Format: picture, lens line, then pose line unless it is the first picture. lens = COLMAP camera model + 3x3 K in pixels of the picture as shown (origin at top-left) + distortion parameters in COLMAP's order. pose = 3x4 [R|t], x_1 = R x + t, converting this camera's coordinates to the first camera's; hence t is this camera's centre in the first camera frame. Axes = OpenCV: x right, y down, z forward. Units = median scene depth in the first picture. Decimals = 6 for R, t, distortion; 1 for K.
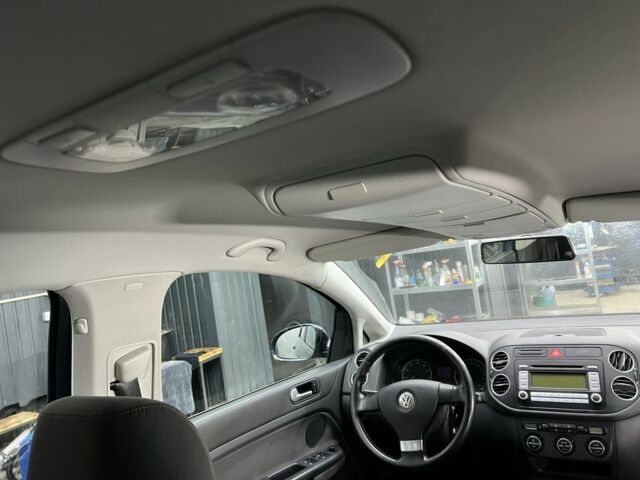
lens RADIAL K [[480.2, 0, 326.6], [0, 480.2, 237.7], [0, 0, 1]] dist [0.027083, -0.016851]
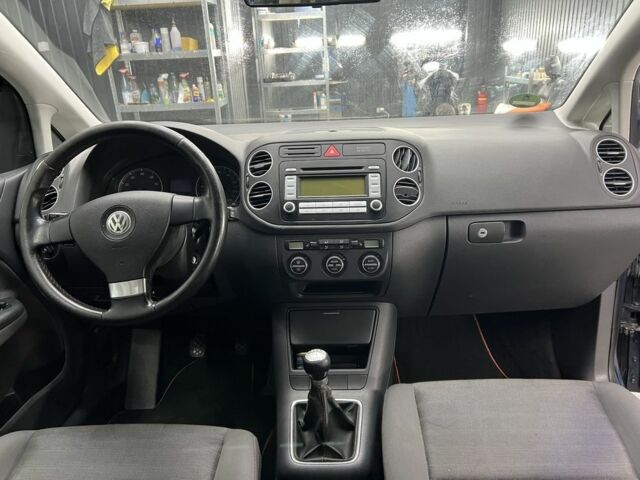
lens RADIAL K [[480.2, 0, 322.8], [0, 480.2, 241.3], [0, 0, 1]] dist [0.027083, -0.016851]
pose [[0.870457, -0.071878, 0.486969, 0.087993], [-0.098065, 0.944130, 0.314646, 0.135467], [-0.482378, -0.321640, 0.814775, 0.350727]]
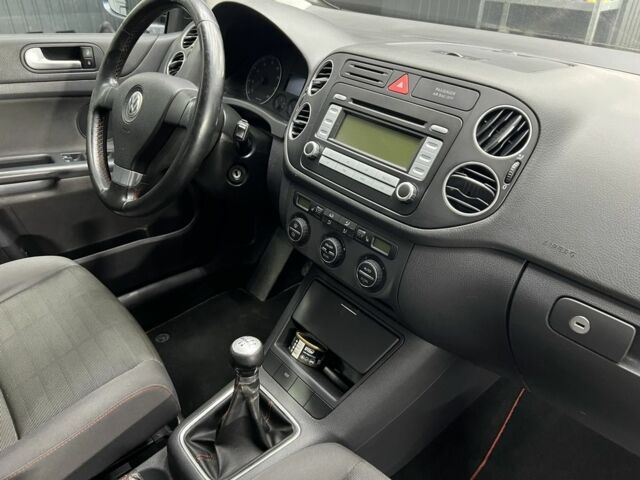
lens RADIAL K [[480.2, 0, 320.3], [0, 480.2, 243.1], [0, 0, 1]] dist [0.027083, -0.016851]
pose [[0.942149, 0.294664, -0.159775, 0.513218], [-0.152952, 0.802075, 0.577306, 0.104283], [0.298263, -0.519470, 0.800744, 0.520500]]
